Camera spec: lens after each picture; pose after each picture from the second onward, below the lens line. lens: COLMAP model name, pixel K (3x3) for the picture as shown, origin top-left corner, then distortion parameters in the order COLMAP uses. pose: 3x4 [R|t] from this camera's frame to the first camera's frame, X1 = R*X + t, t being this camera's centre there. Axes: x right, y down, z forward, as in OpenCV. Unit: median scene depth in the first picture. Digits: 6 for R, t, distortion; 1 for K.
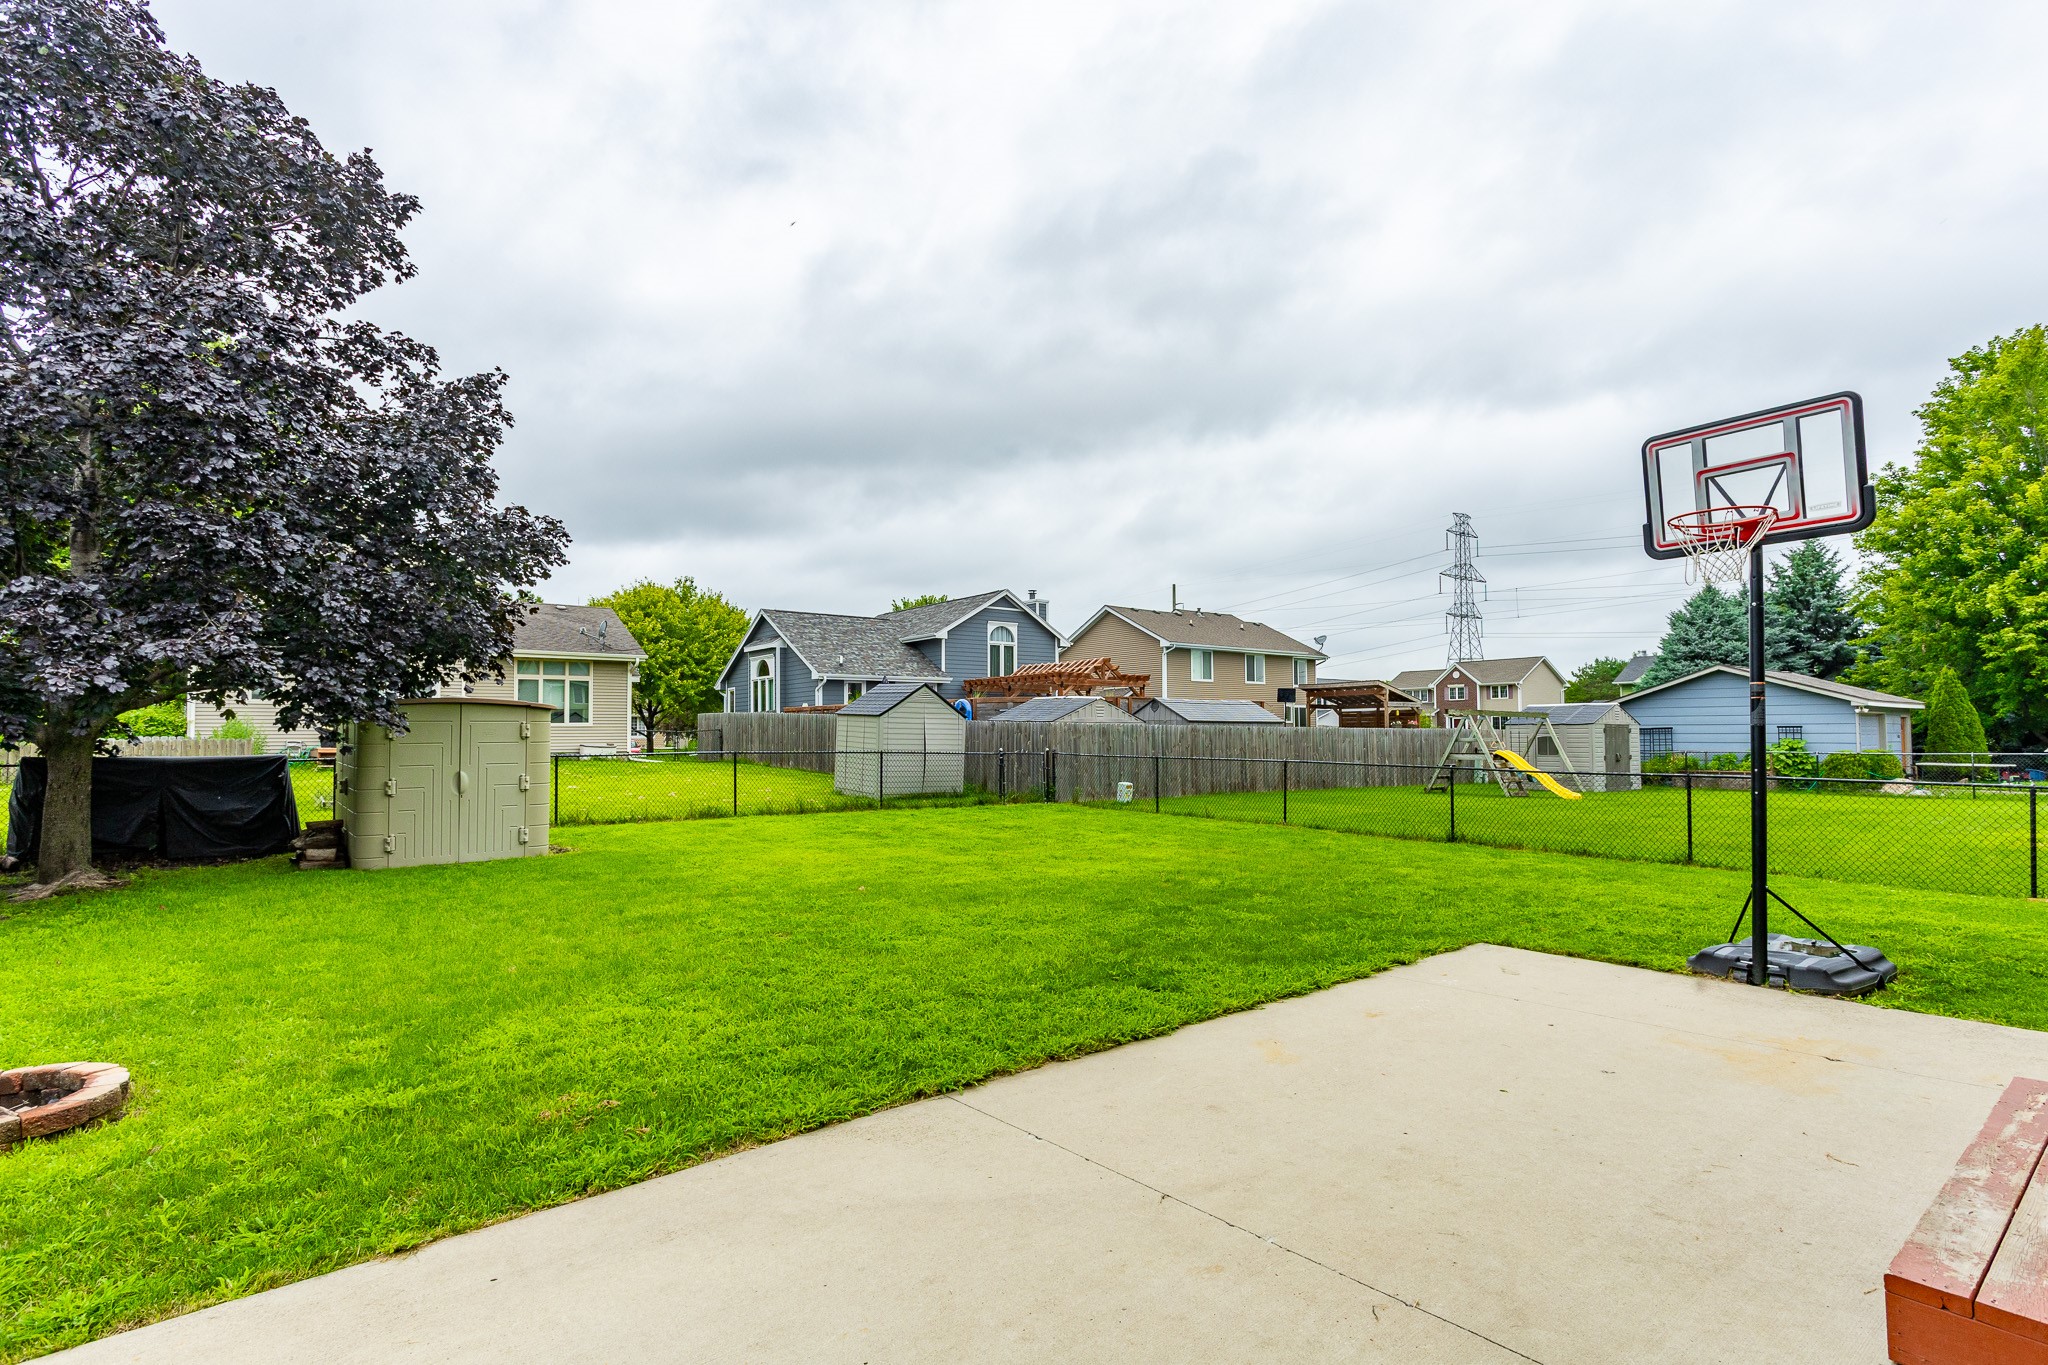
lens RADIAL K [[1012.1, 0, 1065.0], [0, 1012.1, 677.9], [0, 0, 1]] dist [-0.003522, 0.000226]
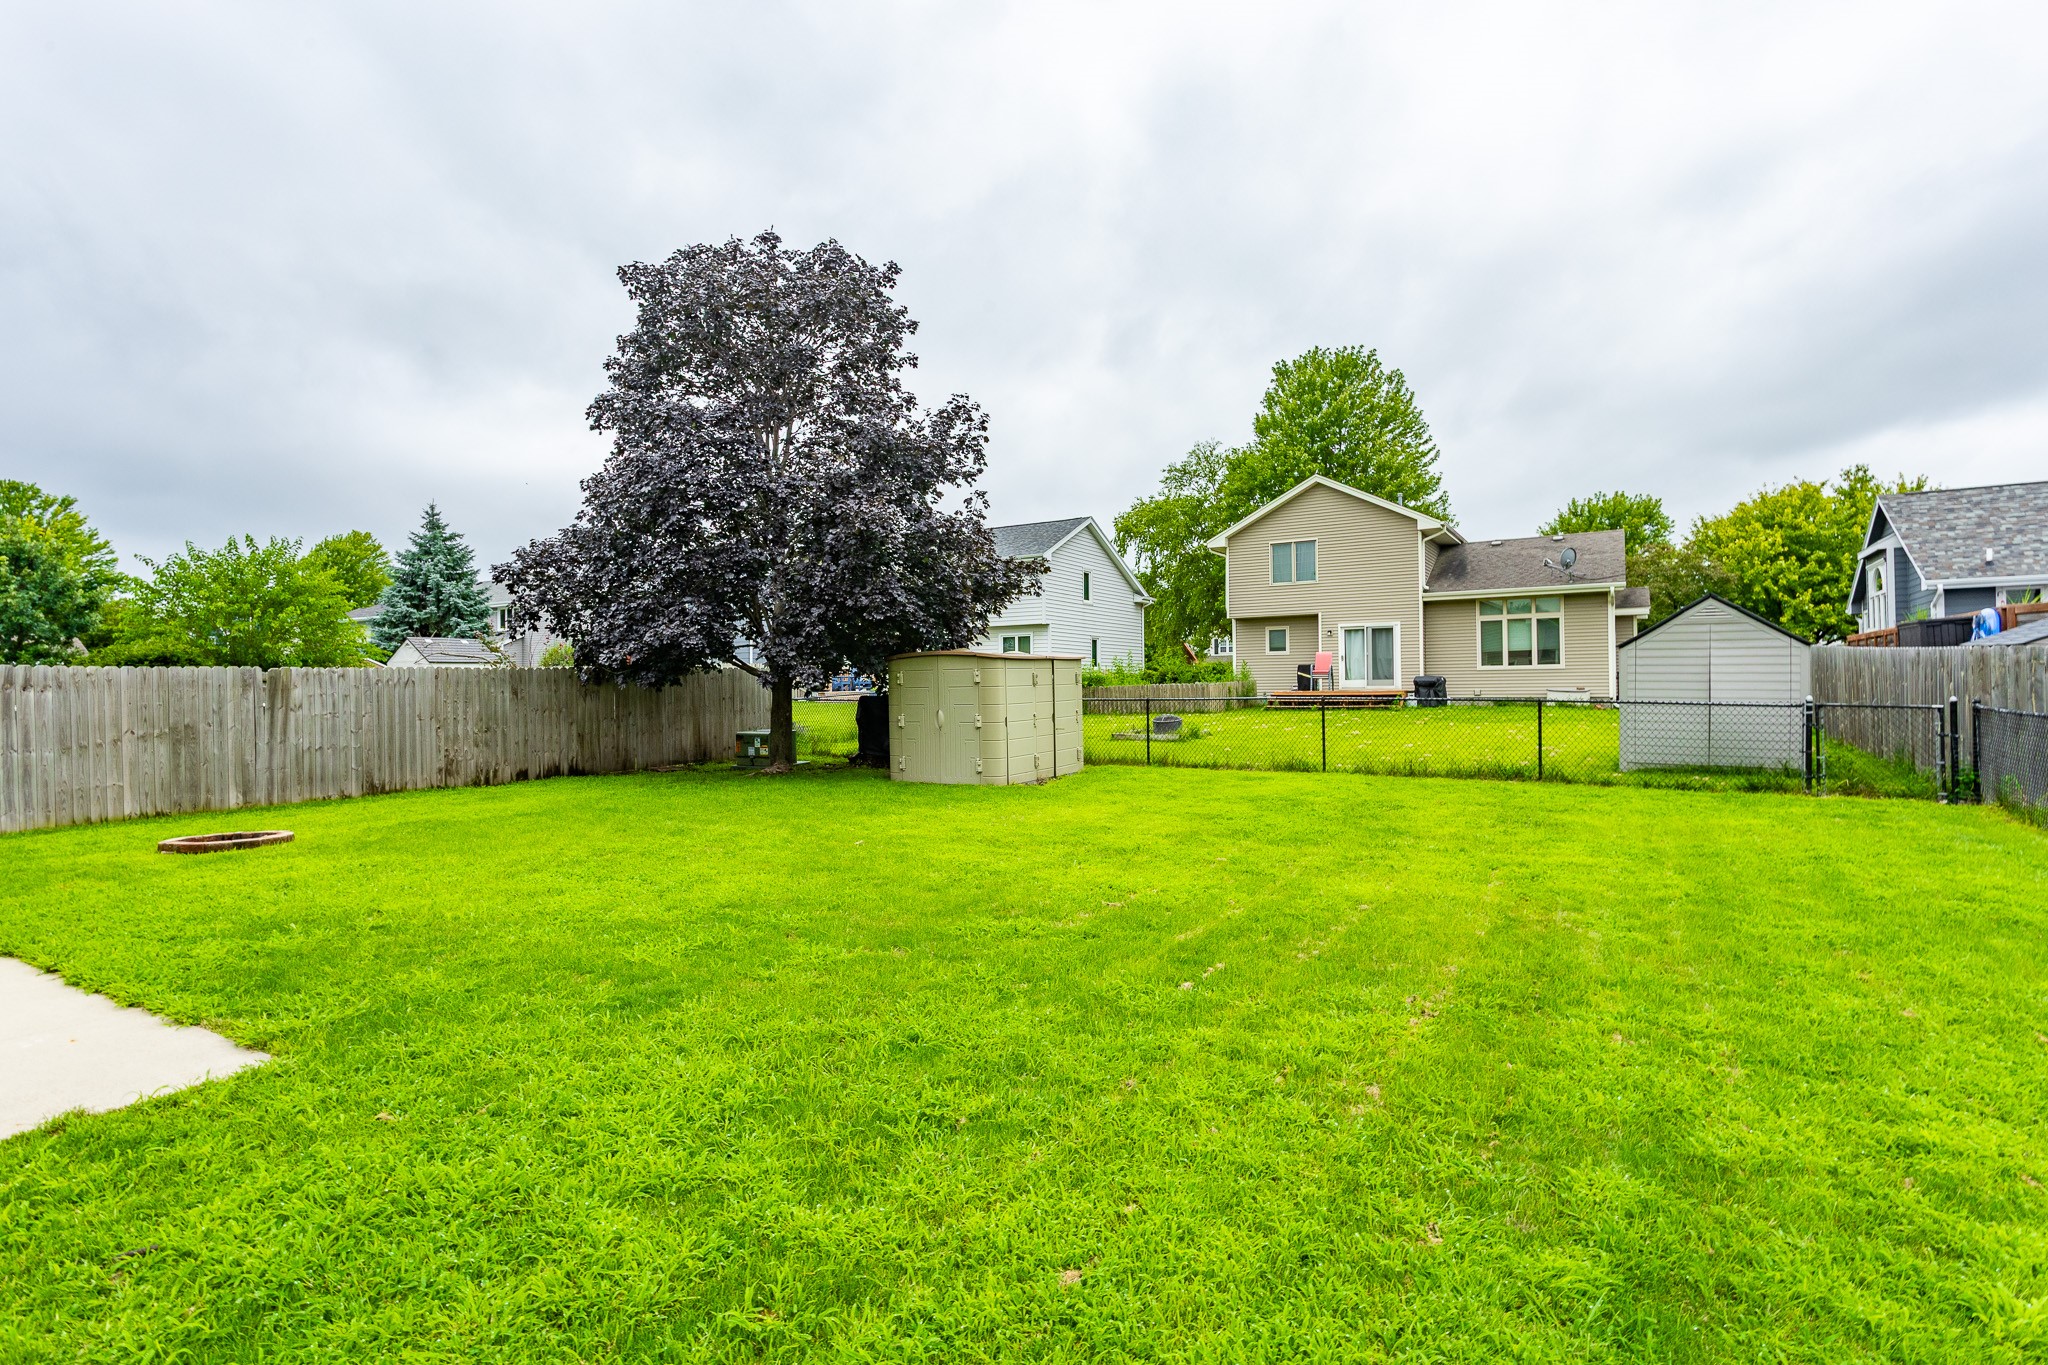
lens RADIAL K [[1002.7, 0, 1024.0], [0, 1002.7, 682.5], [0, 0, 1]] dist [-0.002966, 0.001276]
pose [[0.293360, -0.004793, -0.955990, 0.245306], [0.061975, 0.997979, 0.014014, 0.019055], [0.953991, -0.063359, 0.293064, 0.297154]]
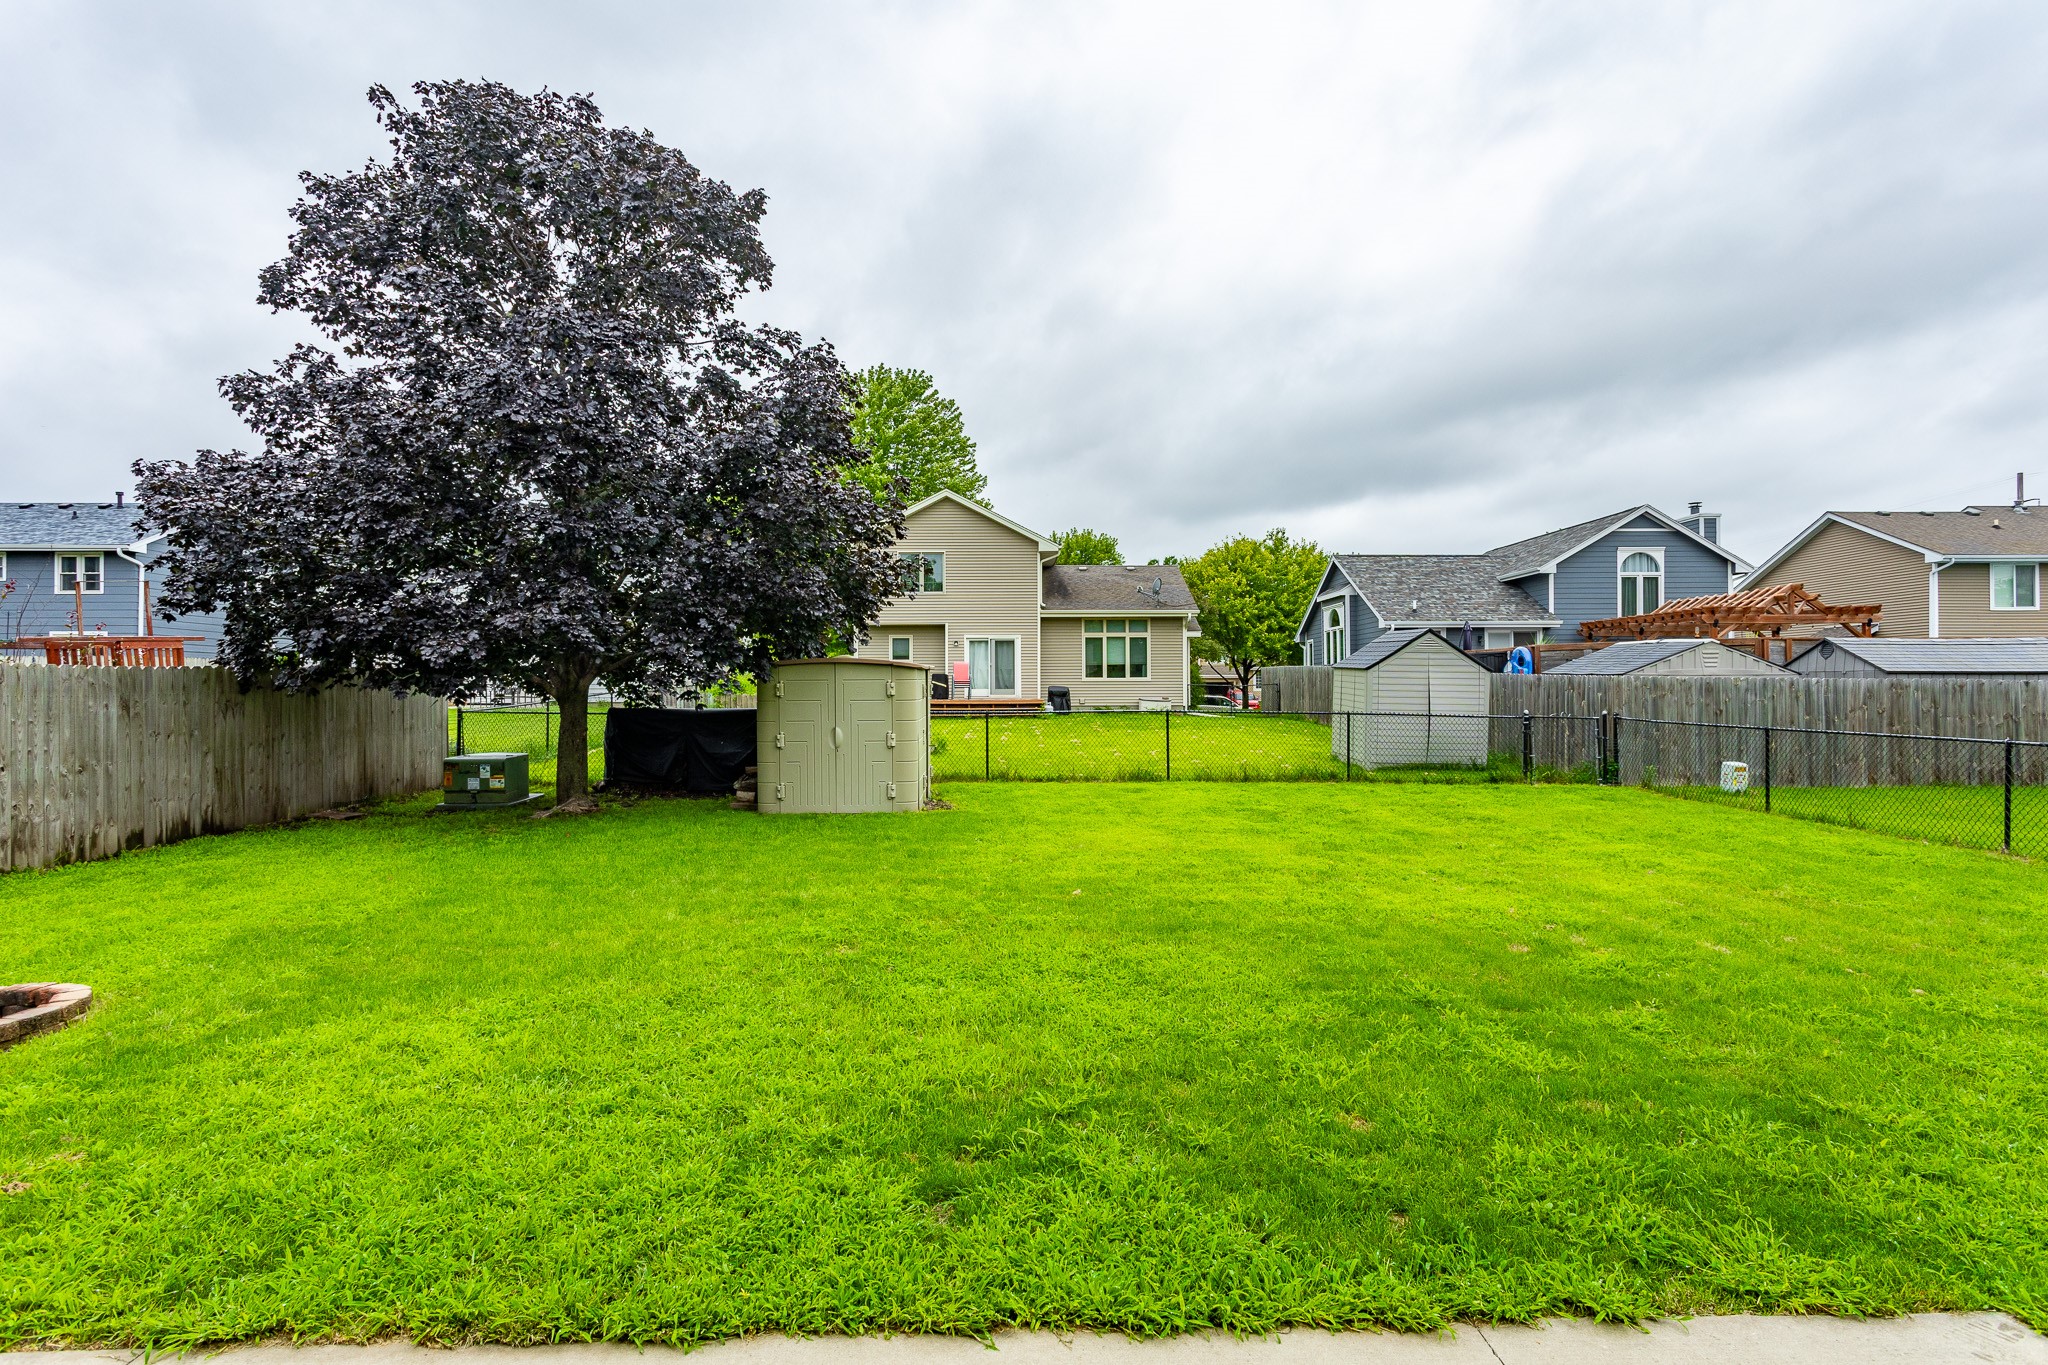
lens RADIAL K [[1002.7, 0, 1024.0], [0, 1002.7, 682.5], [0, 0, 1]] dist [-0.002966, 0.001276]
pose [[0.772827, -0.000686, -0.634617, 0.088523], [0.033674, 0.998635, 0.039928, 0.004058], [0.633723, -0.052228, 0.771795, 0.127312]]
